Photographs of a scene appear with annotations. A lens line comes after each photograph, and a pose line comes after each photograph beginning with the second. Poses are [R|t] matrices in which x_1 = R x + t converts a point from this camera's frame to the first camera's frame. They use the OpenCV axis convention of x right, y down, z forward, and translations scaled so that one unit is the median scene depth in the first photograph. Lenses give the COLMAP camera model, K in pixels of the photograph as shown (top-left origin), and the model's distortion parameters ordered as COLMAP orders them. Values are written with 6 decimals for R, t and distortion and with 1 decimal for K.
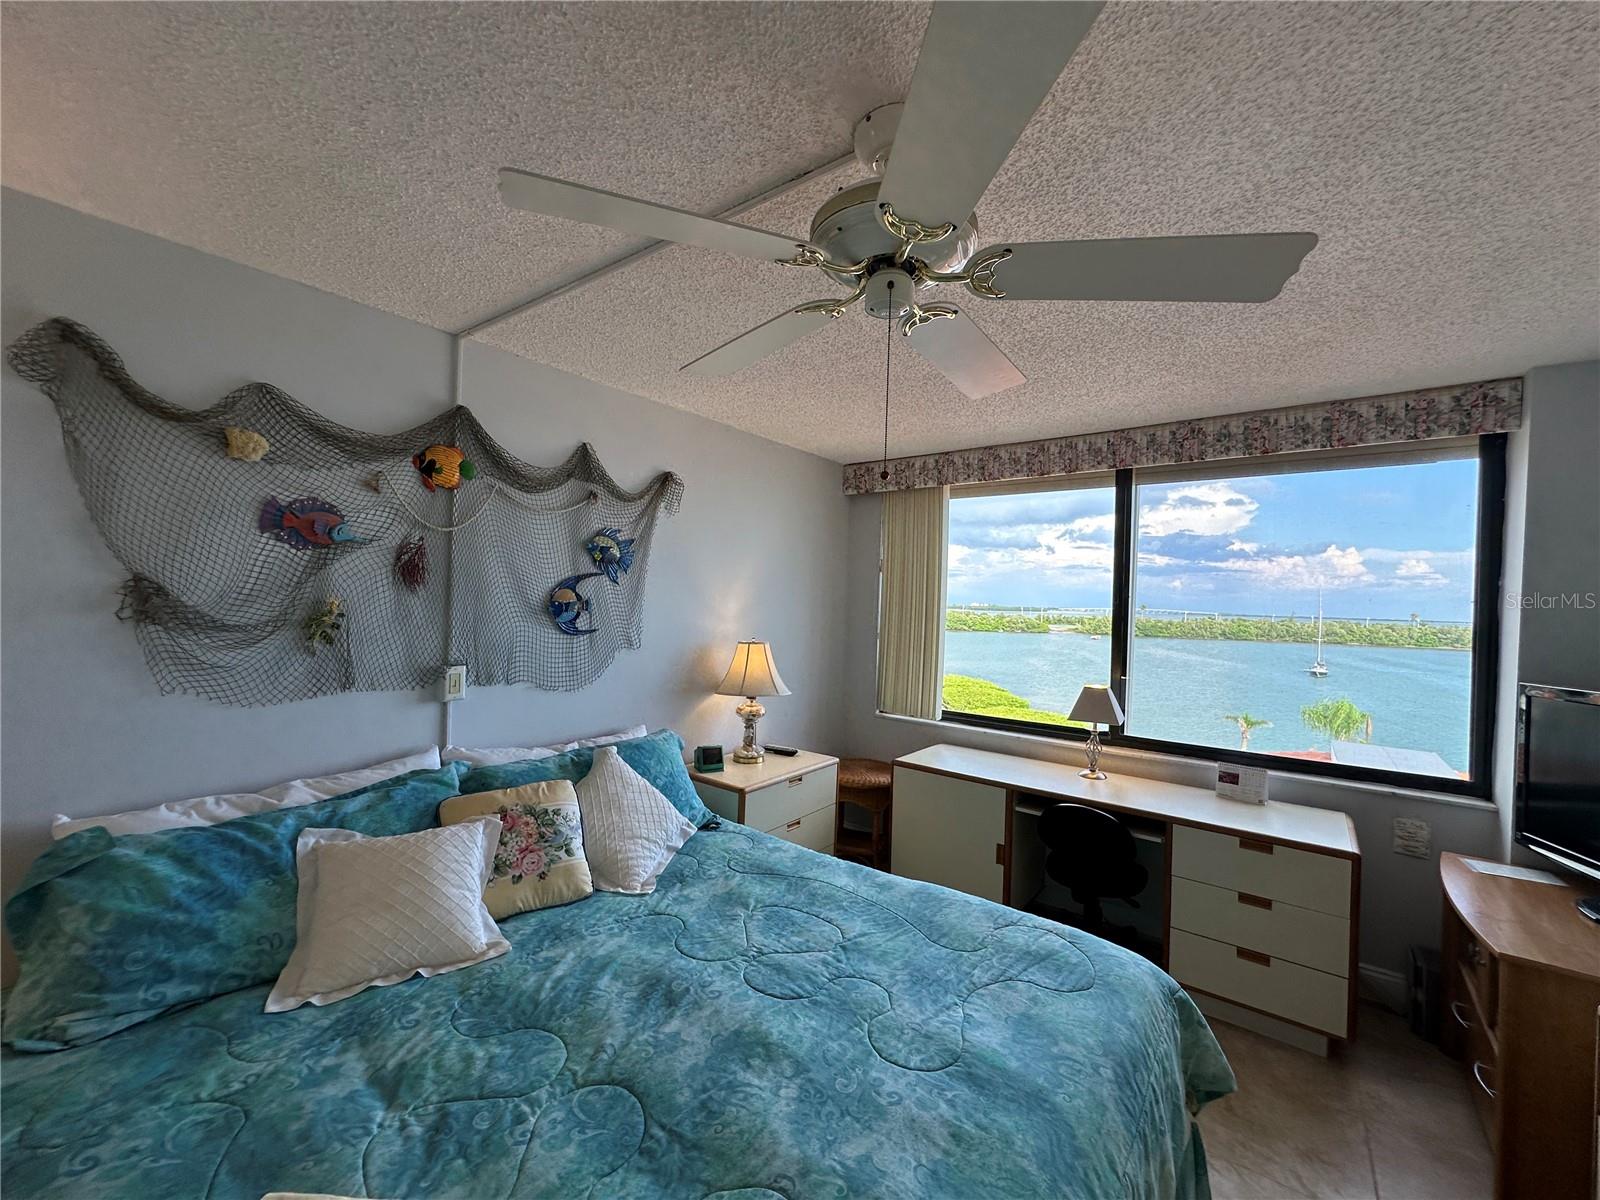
lens RADIAL K [[644.0, 0, 803.4], [0, 644.0, 598.5], [0, 0, 1]] dist [-0.000579, 0.000380]
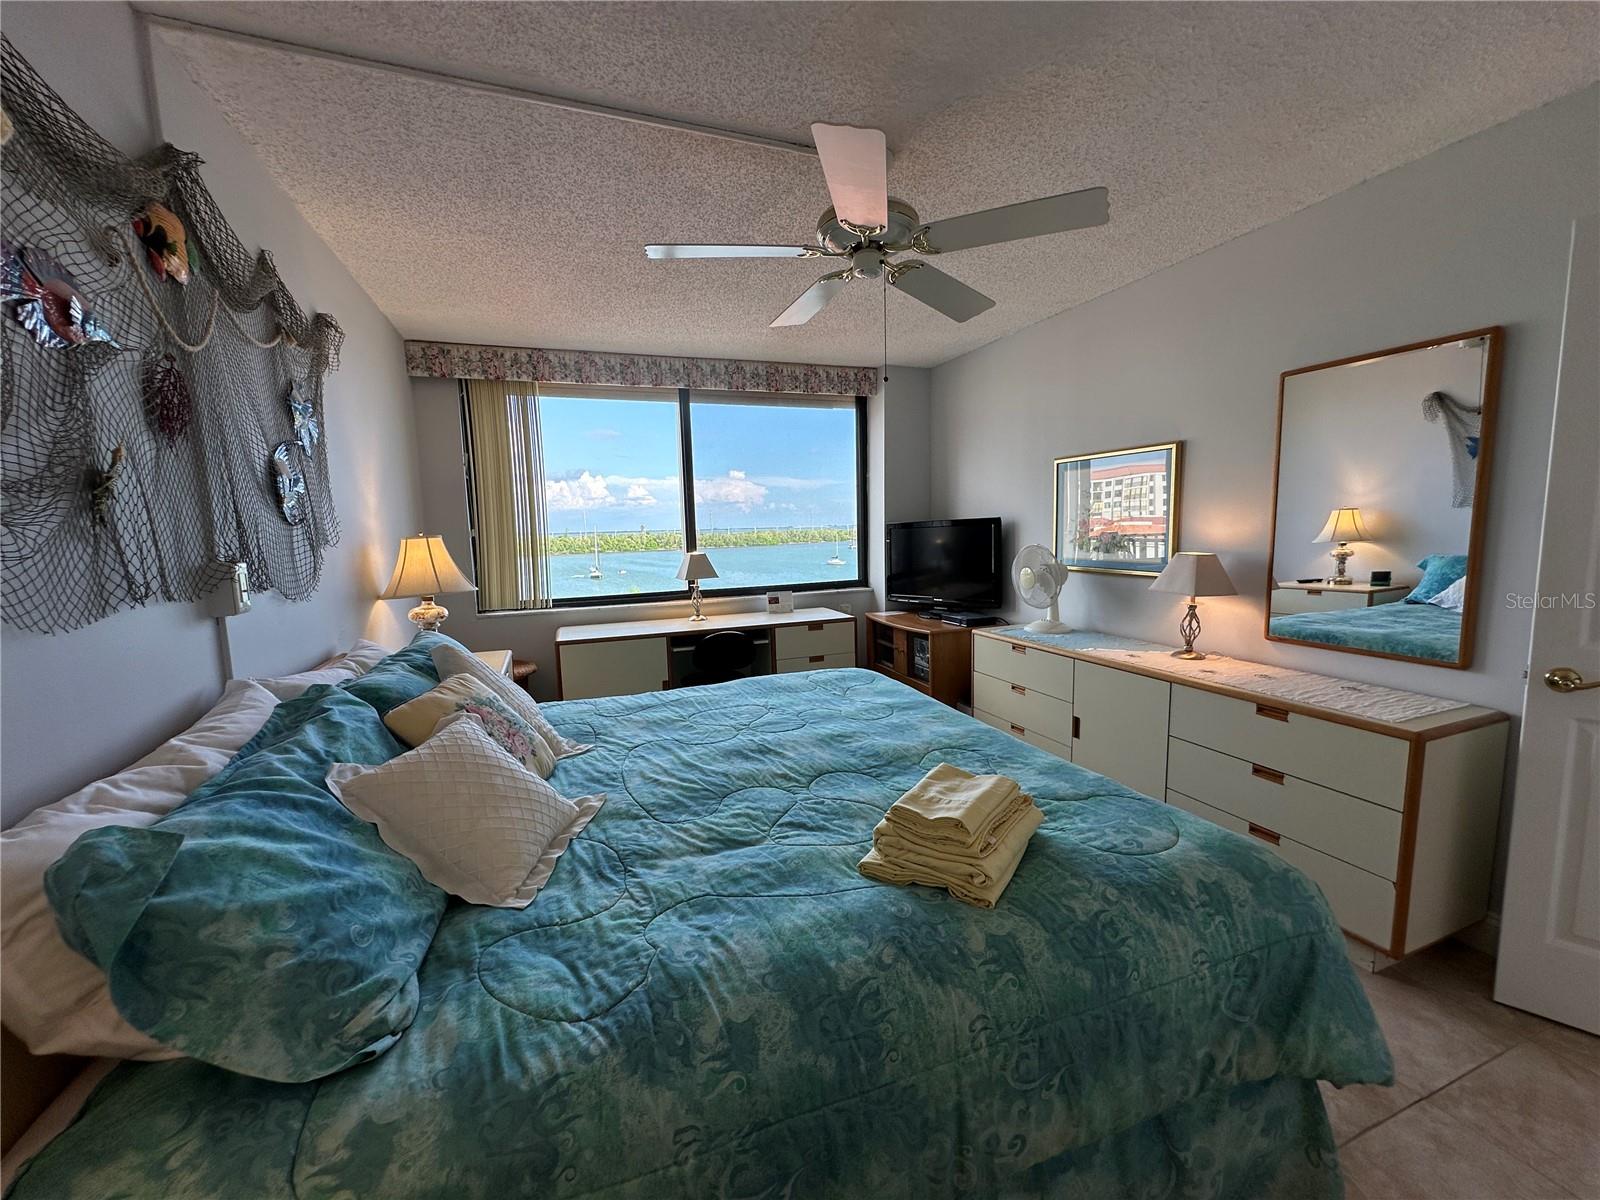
lens RADIAL K [[644.0, 0, 803.4], [0, 644.0, 598.5], [0, 0, 1]] dist [-0.000579, 0.000380]
pose [[0.522923, -0.141073, 0.840625, -0.914394], [0.043597, 0.989345, 0.138911, 0.084449], [-0.851264, -0.035991, 0.523502, 0.161600]]
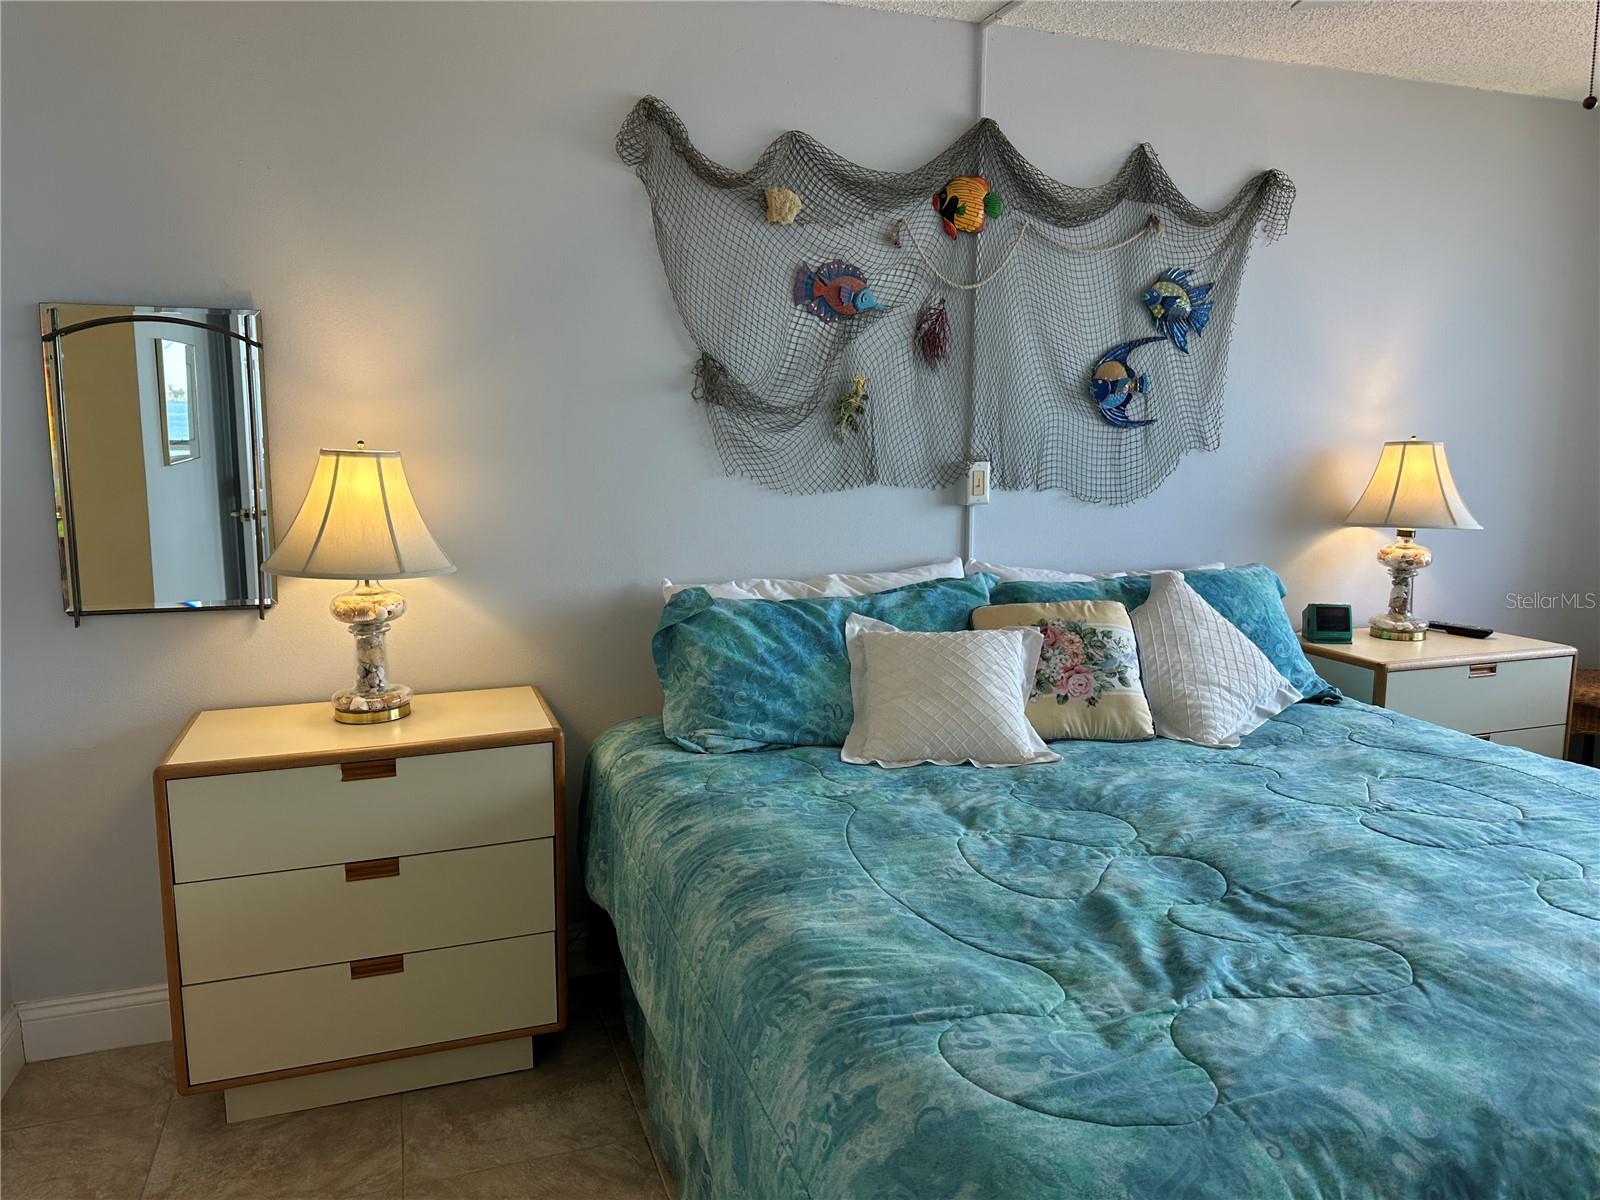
lens RADIAL K [[1135.4, 0, 798.1], [0, 1135.4, 590.6], [0, 0, 1]] dist [0.162313, -0.306622]
pose [[0.832959, 0.042785, -0.551679, 0.076249], [0.024661, 0.993145, 0.114258, 0.109558], [0.552786, -0.108777, 0.826193, -0.370324]]
